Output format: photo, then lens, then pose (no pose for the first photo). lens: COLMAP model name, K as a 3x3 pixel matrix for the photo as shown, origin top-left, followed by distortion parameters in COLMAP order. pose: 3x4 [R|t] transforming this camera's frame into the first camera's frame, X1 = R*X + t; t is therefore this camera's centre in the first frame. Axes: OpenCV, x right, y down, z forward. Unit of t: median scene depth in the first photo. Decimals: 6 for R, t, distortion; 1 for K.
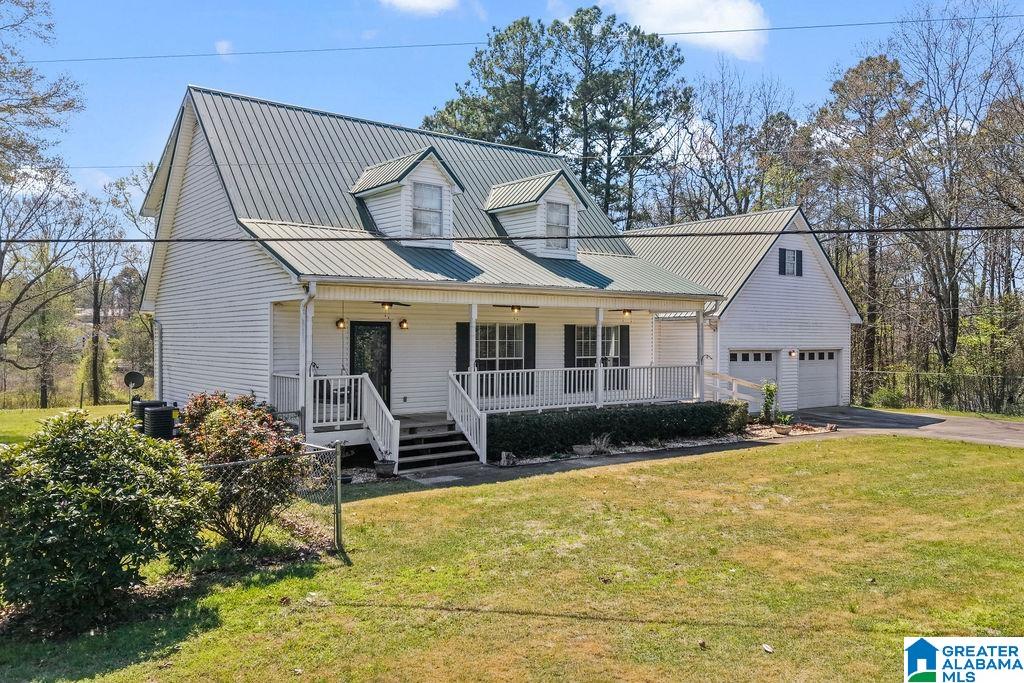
lens RADIAL K [[806.0, 0, 538.2], [0, 806.0, 348.2], [0, 0, 1]] dist [0.028713, -0.034037]
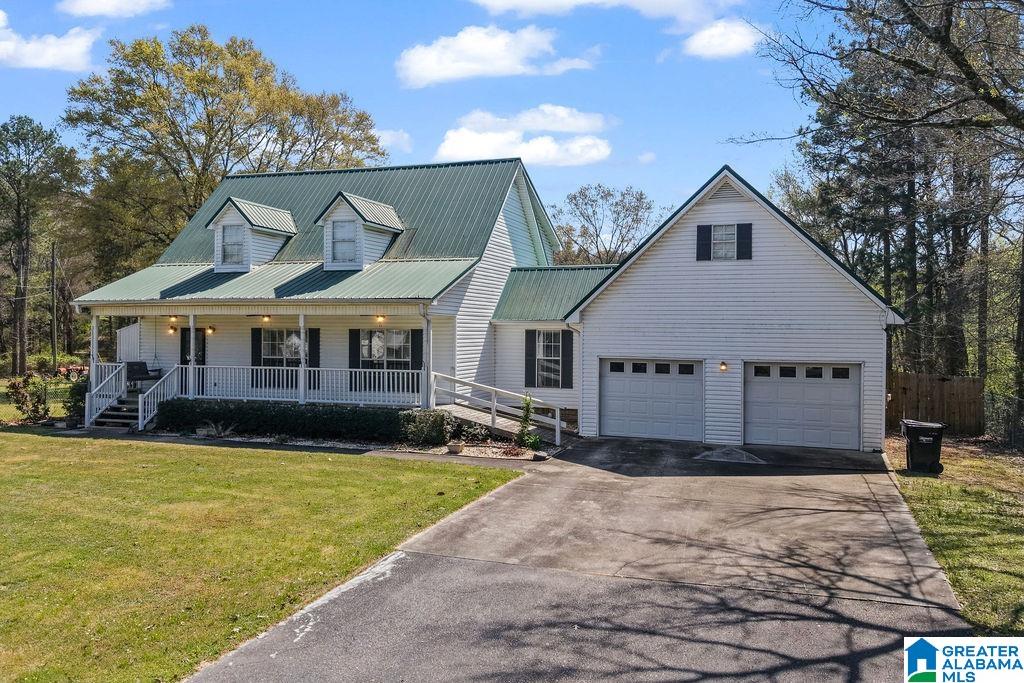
lens RADIAL K [[806.0, 0, 519.9], [0, 806.0, 332.2], [0, 0, 1]] dist [0.028713, -0.034037]
pose [[0.539986, 0.009871, -0.841616, 1.094881], [-0.015462, 0.999879, 0.001807, -0.030117], [0.841532, 0.012038, 0.540073, 0.591912]]
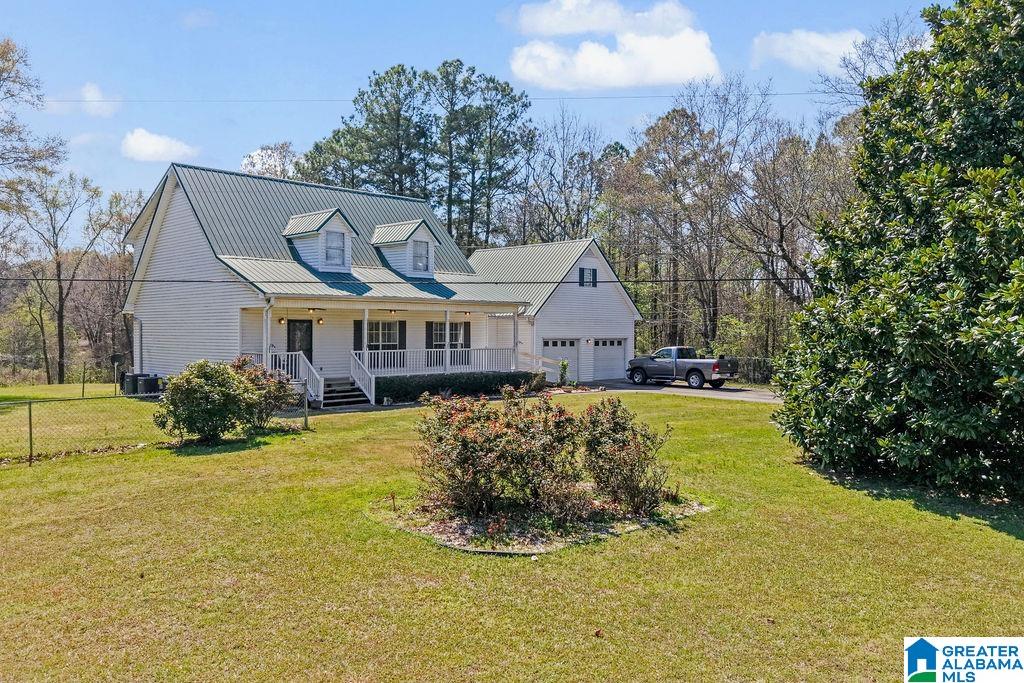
lens RADIAL K [[806.0, 0, 521.1], [0, 806.0, 353.1], [0, 0, 1]] dist [0.028713, -0.034037]
pose [[0.991883, -0.003059, 0.127115, 0.018369], [0.001139, 0.999884, 0.015171, 0.007837], [-0.127146, -0.014903, 0.991772, -0.526747]]
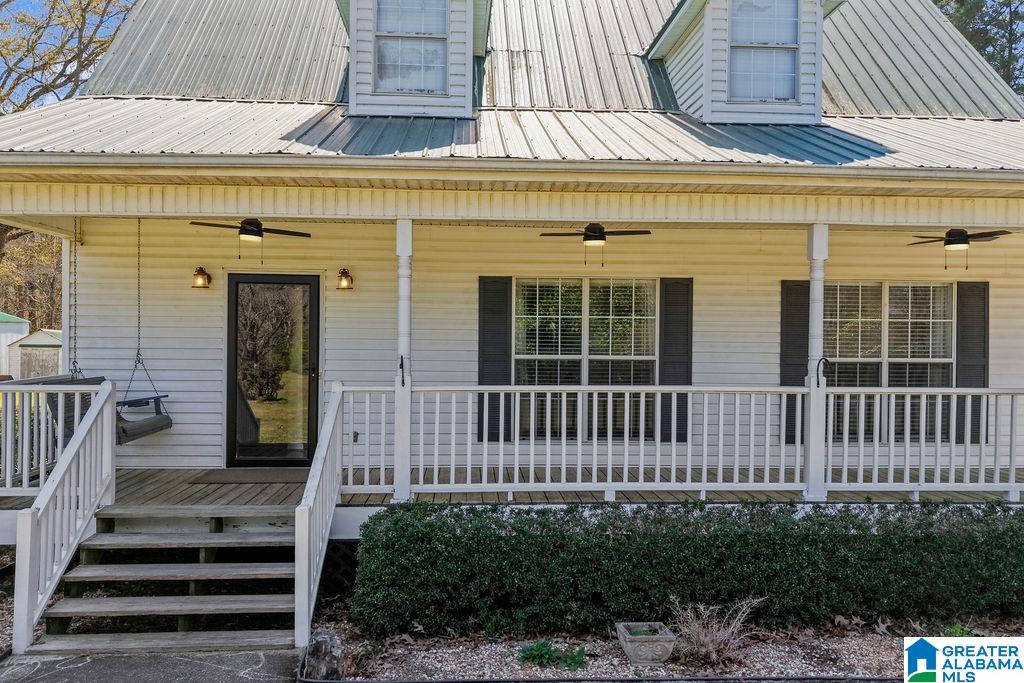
lens RADIAL K [[806.0, 0, 502.9], [0, 806.0, 358.2], [0, 0, 1]] dist [0.028713, -0.034037]
pose [[0.828334, -0.004331, -0.560218, 0.146988], [-0.010153, 0.999690, -0.022741, 0.021594], [0.560143, 0.024525, 0.828033, 0.568512]]
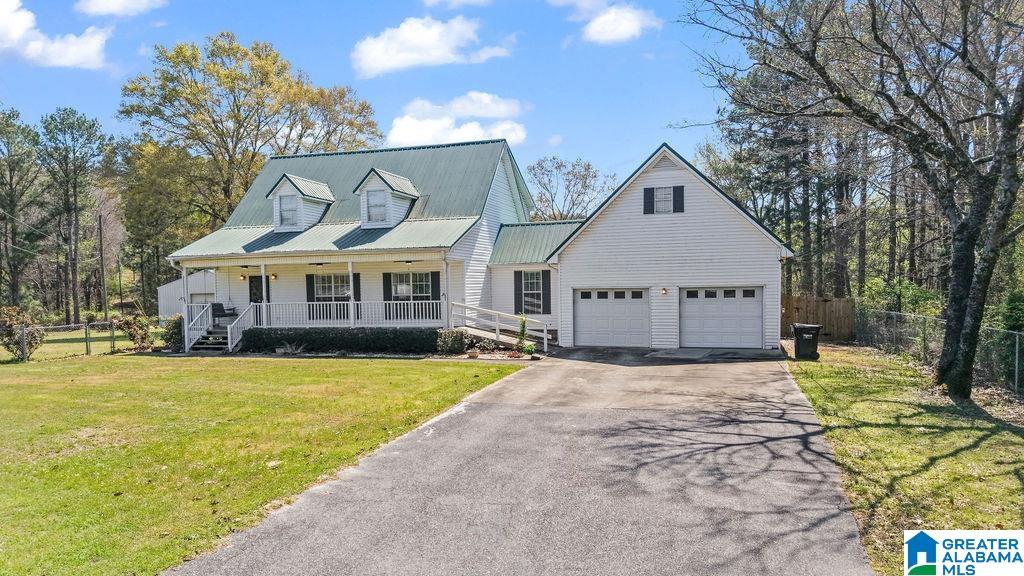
lens RADIAL K [[694.7, 0, 505.5], [0, 694.7, 318.5], [0, 0, 1]] dist [0.027974, -0.020806]
pose [[0.568775, 0.033748, -0.821801, 1.203553], [0.009996, 0.998800, 0.047935, -0.004281], [0.822432, -0.035479, 0.567755, 0.456397]]
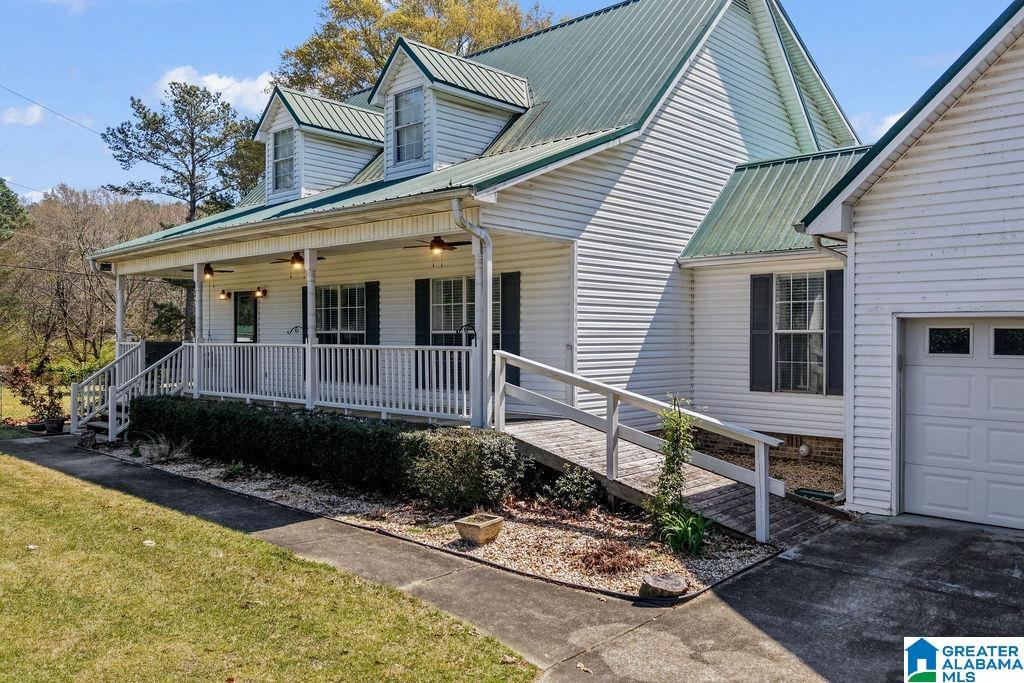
lens RADIAL K [[806.0, 0, 503.1], [0, 806.0, 337.7], [0, 0, 1]] dist [0.028713, -0.034037]
pose [[0.139419, 0.009839, -0.990185, 0.666190], [-0.008241, 0.999928, 0.008775, 0.010797], [0.990199, 0.006937, 0.139490, 0.974954]]
